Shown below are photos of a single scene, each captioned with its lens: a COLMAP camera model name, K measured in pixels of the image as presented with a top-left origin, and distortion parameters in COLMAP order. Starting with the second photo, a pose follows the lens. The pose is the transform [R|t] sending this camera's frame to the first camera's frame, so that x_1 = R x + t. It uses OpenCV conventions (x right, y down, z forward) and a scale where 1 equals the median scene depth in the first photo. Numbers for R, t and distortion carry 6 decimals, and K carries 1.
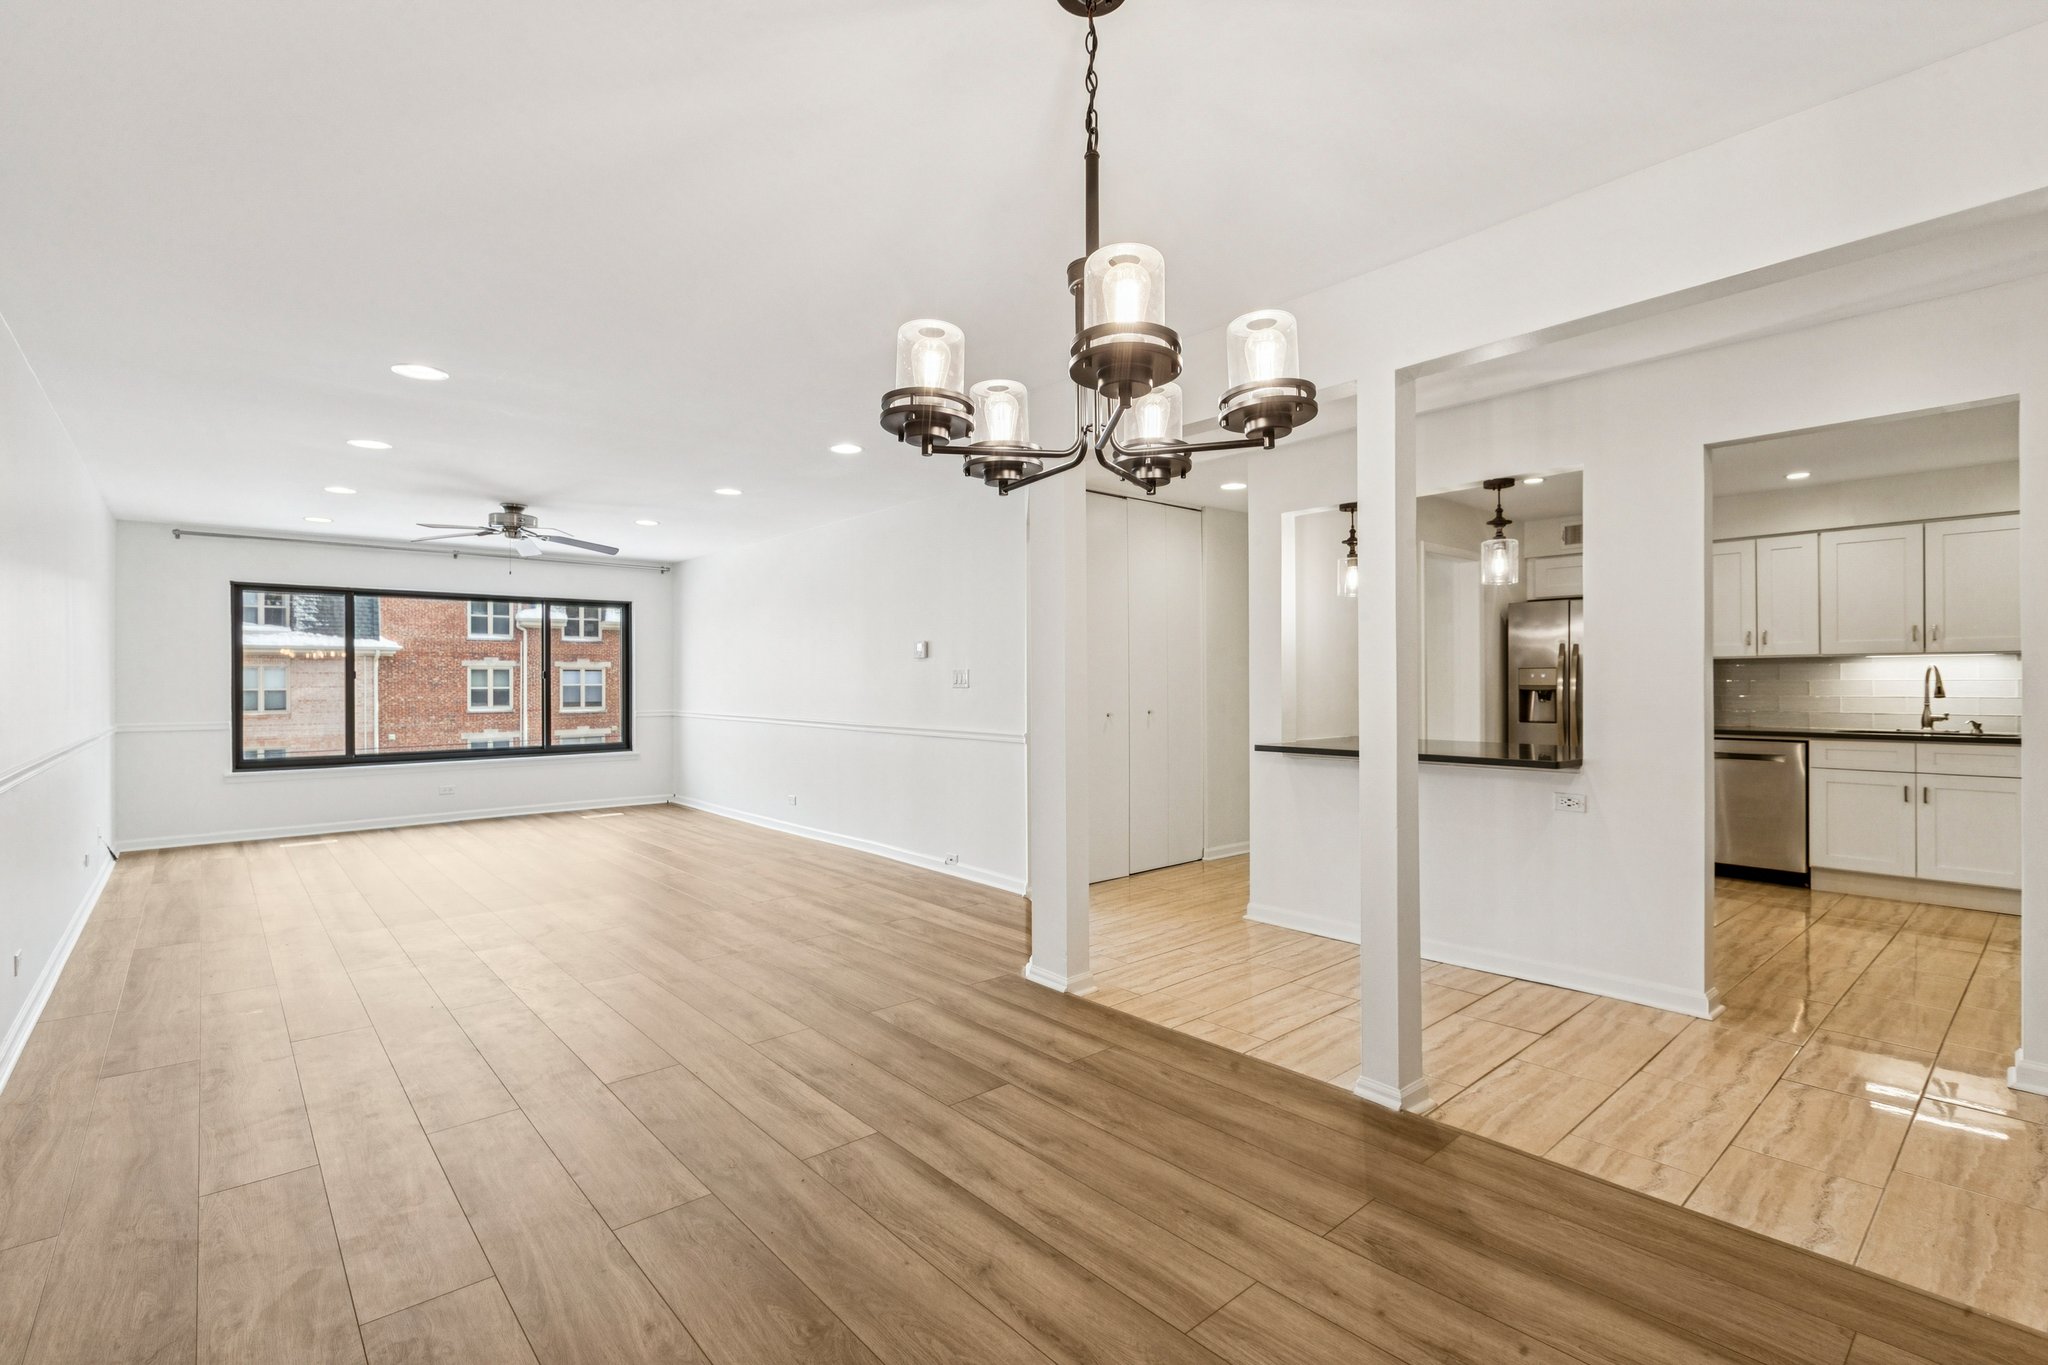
lens RADIAL K [[929.8, 0, 1019.2], [0, 929.8, 684.4], [0, 0, 1]] dist [0.004855, -0.001006]
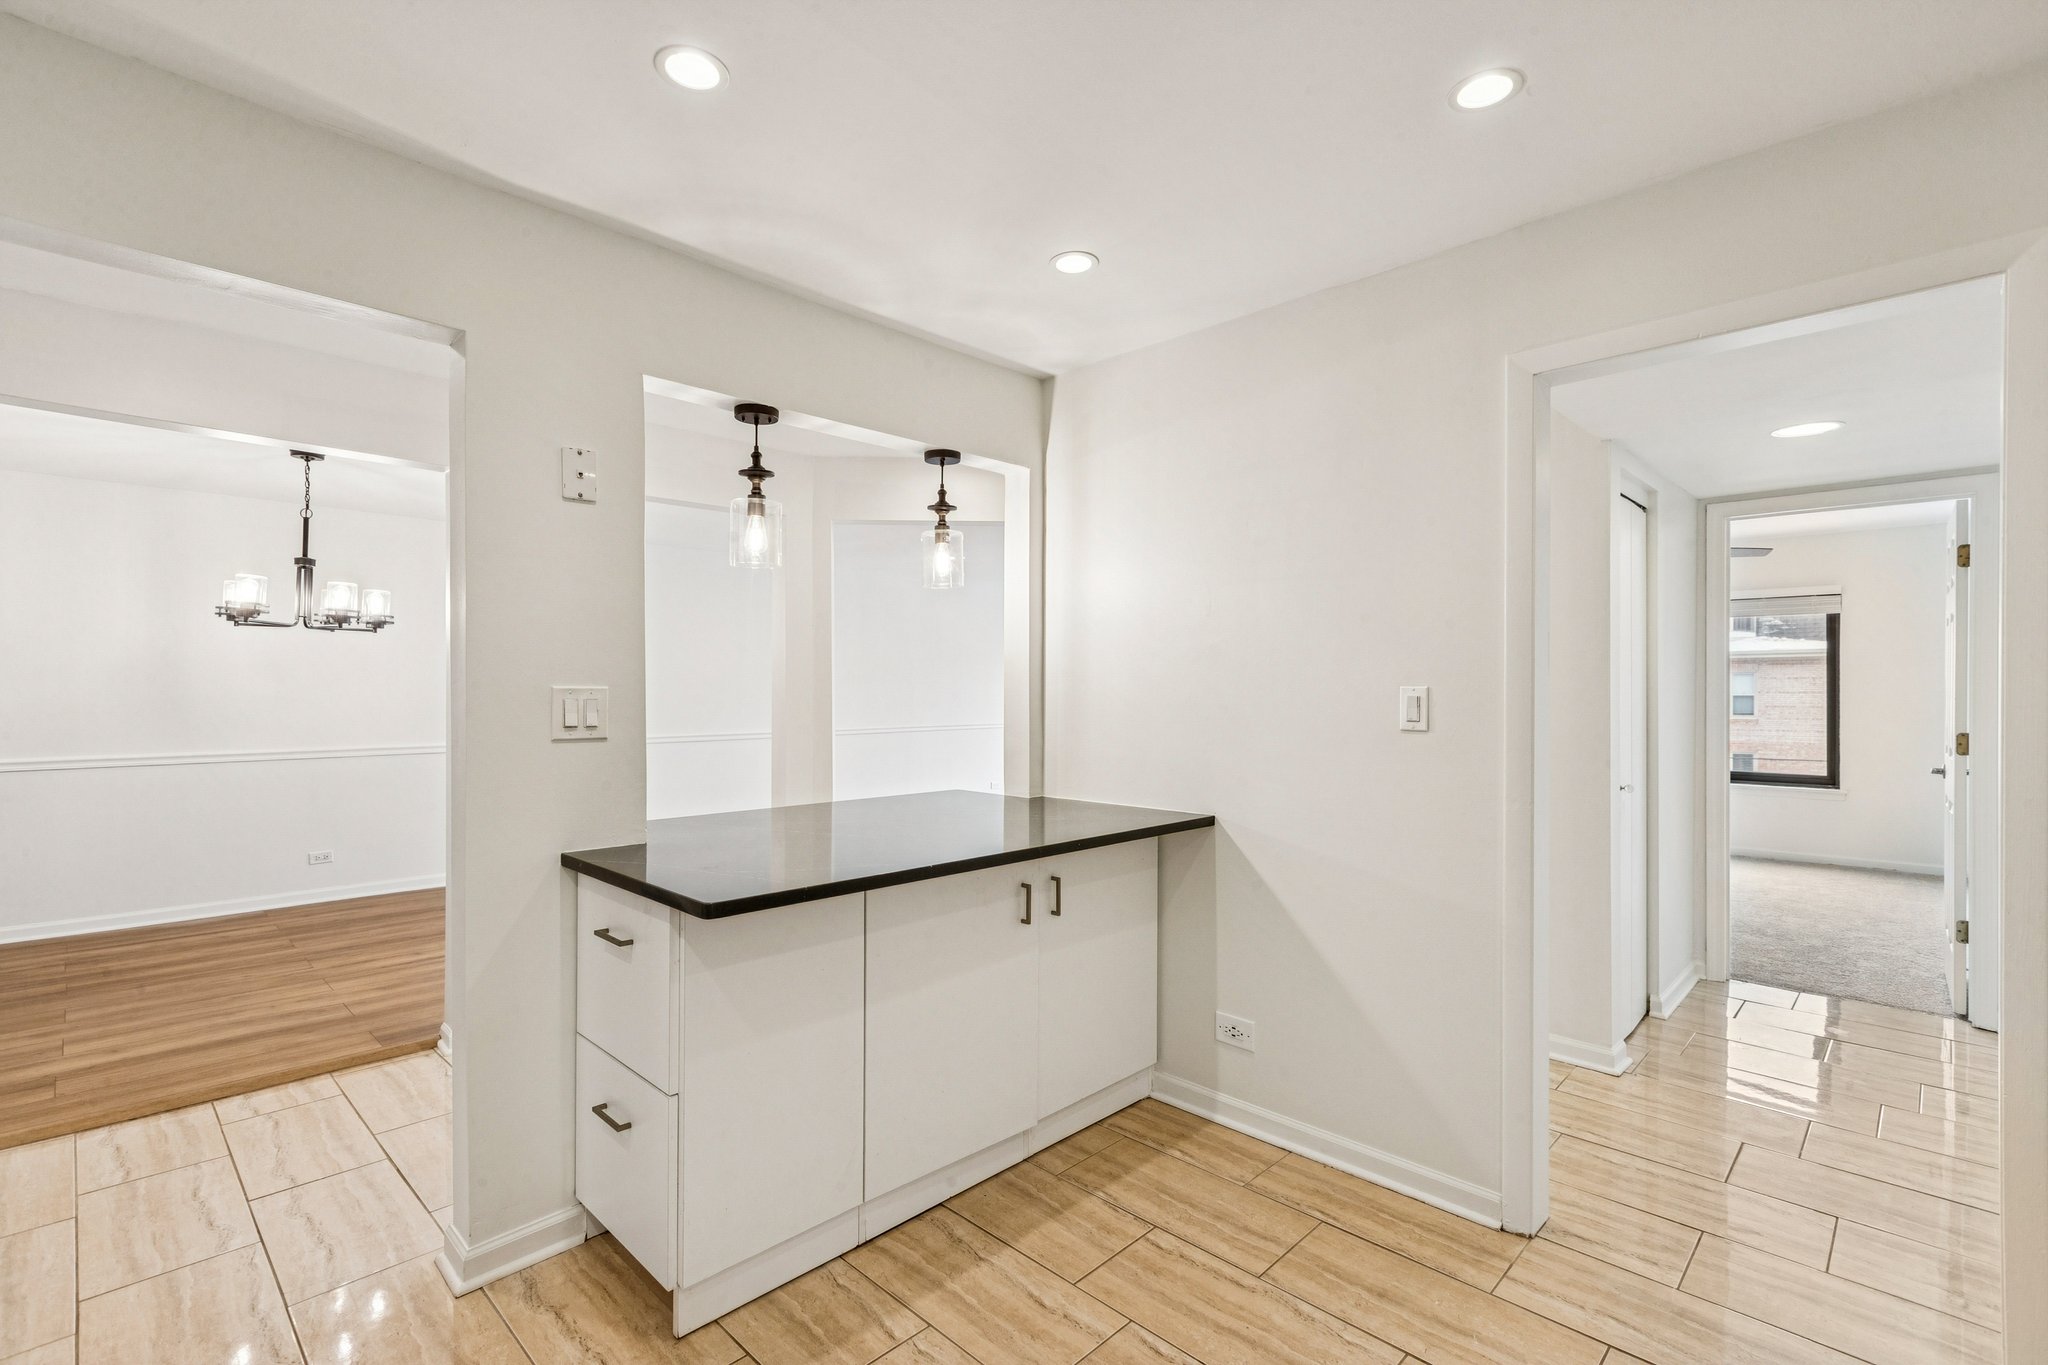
lens RADIAL K [[929.8, 0, 1025.9], [0, 929.8, 685.2], [0, 0, 1]] dist [0.004855, -0.001006]
pose [[0.085729, -0.001247, -0.996318, 0.852659], [-0.000536, 0.999999, -0.001297, -0.017812], [0.996318, 0.000645, 0.085728, 0.813257]]
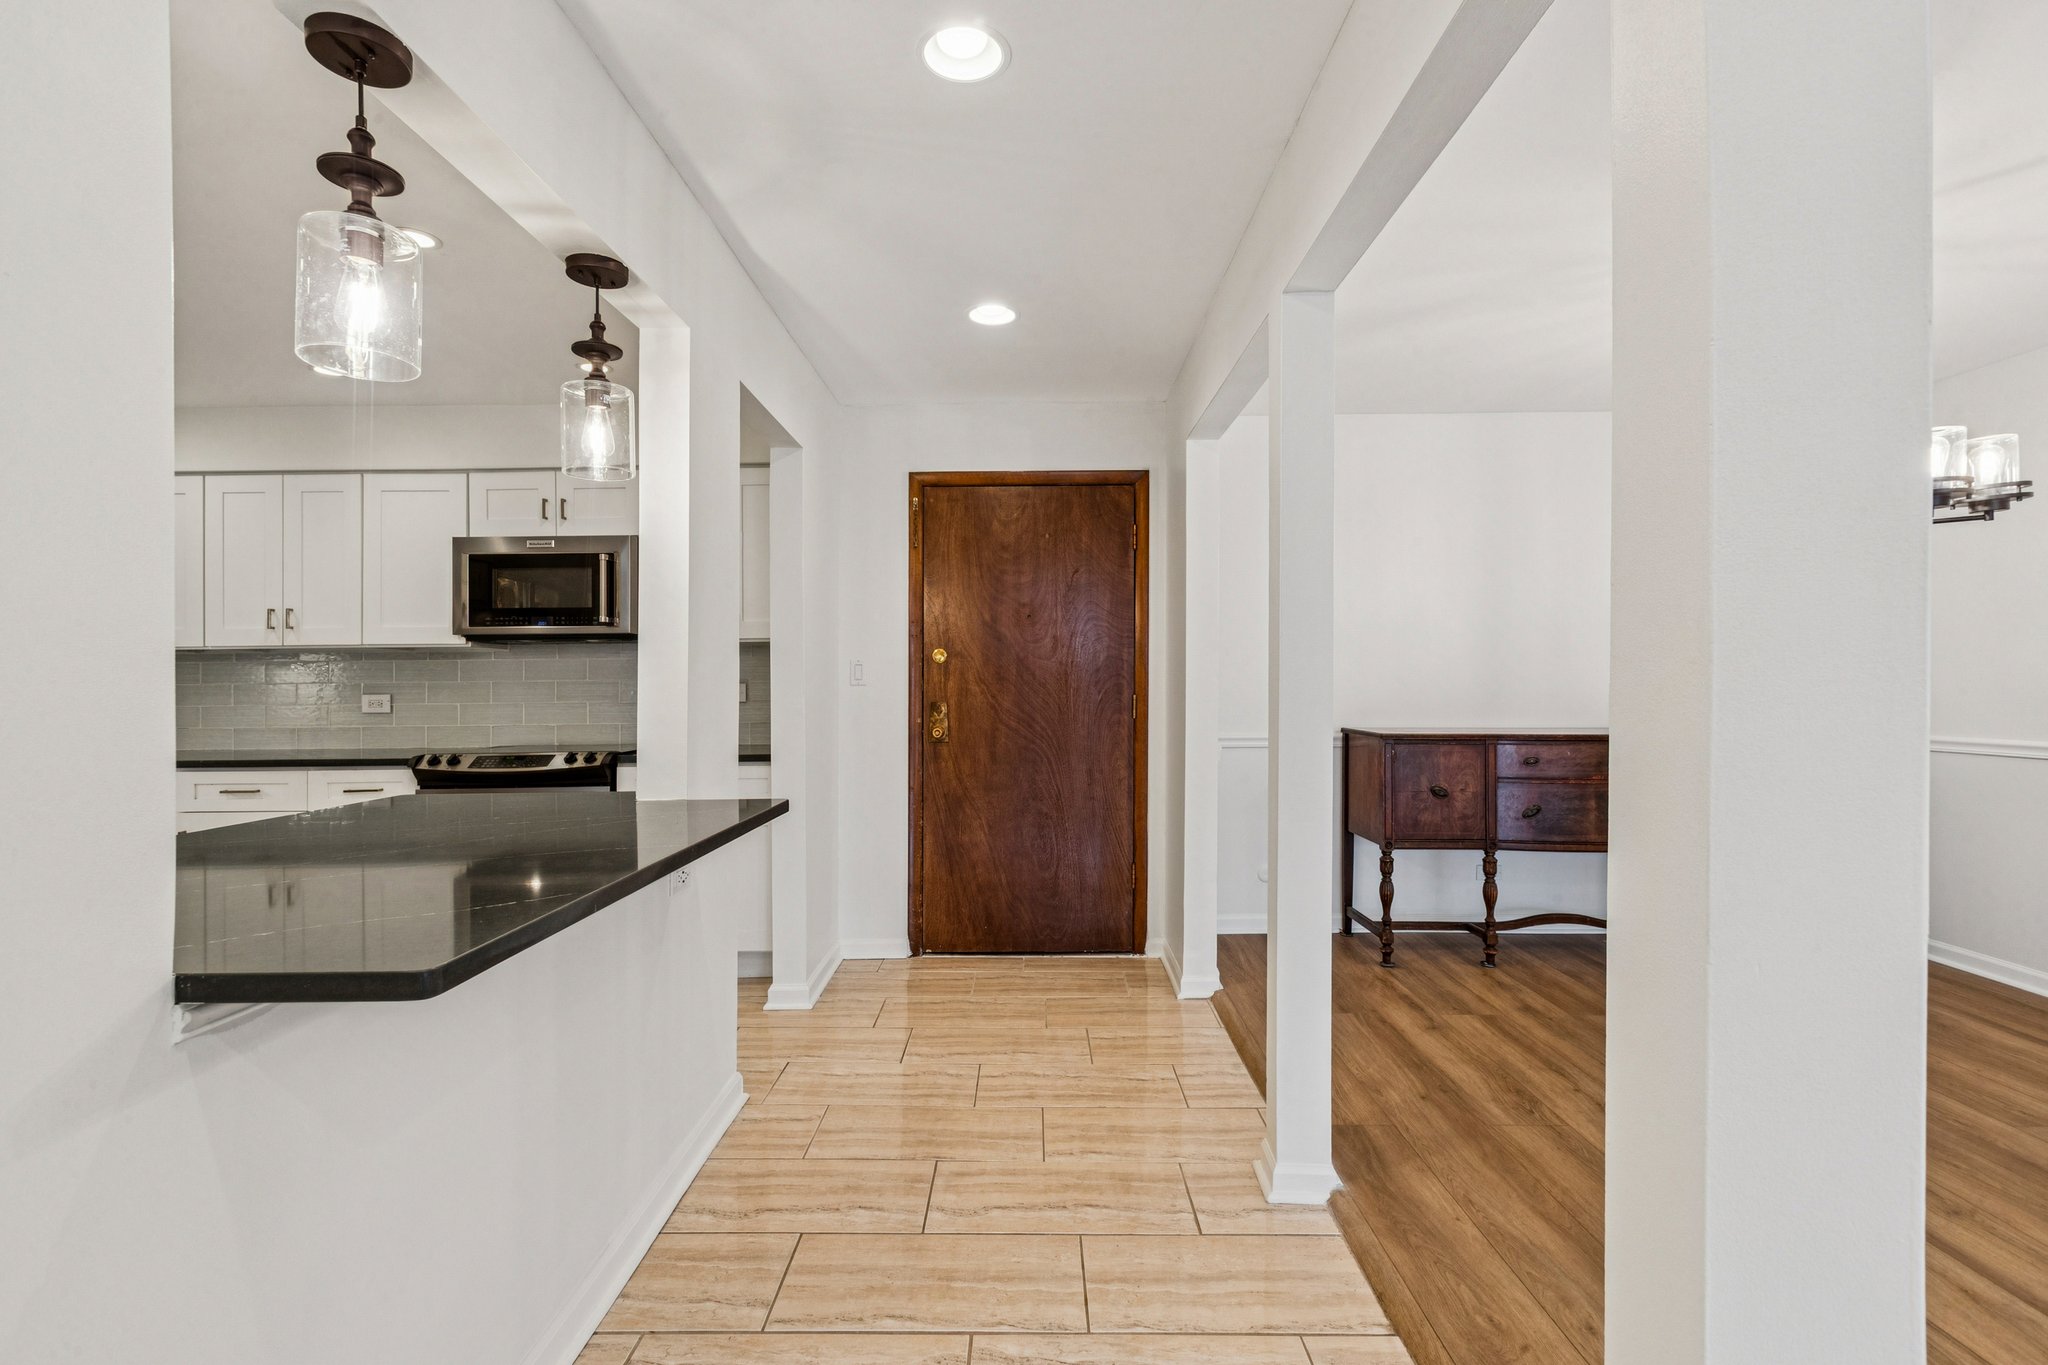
lens RADIAL K [[929.8, 0, 1026.2], [0, 929.8, 679.5], [0, 0, 1]] dist [0.004855, -0.001006]
pose [[-0.746449, 0.012849, 0.665318, 0.013759], [0.011276, 0.999914, -0.006659, 0.004157], [-0.665347, 0.002531, -0.746530, 0.872426]]
